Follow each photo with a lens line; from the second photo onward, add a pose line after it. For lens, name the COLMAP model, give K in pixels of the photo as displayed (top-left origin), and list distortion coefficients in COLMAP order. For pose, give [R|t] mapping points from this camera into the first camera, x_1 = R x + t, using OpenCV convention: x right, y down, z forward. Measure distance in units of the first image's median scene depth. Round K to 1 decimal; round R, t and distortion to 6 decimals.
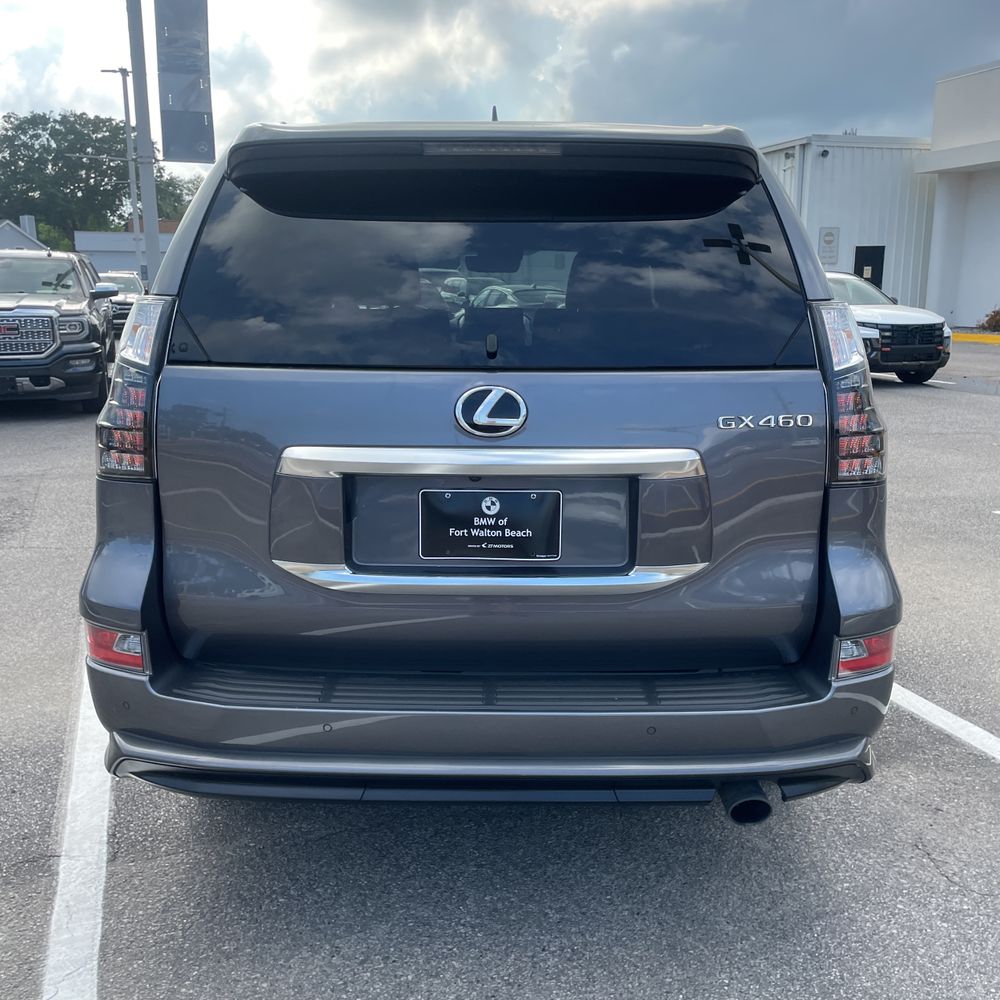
lens RADIAL K [[1002.9, 0, 500.0], [0, 1002.9, 500.0], [0, 0, 1]] dist [0.036944, -0.003189]
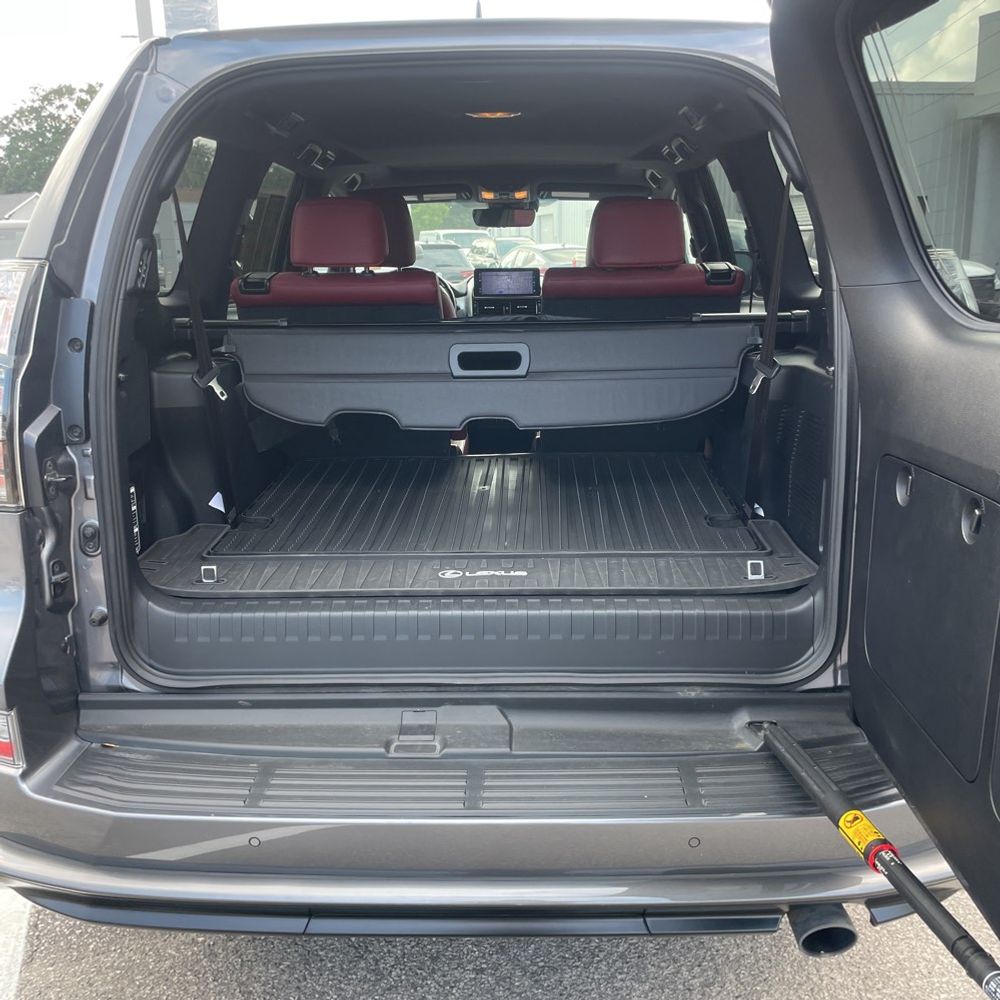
lens RADIAL K [[1023.2, 0, 511.4], [0, 1023.2, 499.9], [0, 0, 1]] dist [0.015715, -0.008368]
pose [[0.999576, -0.017318, -0.023419, 0.031016], [0.018078, 0.999304, 0.032632, -0.035791], [0.022837, -0.033042, 0.999193, 0.201439]]
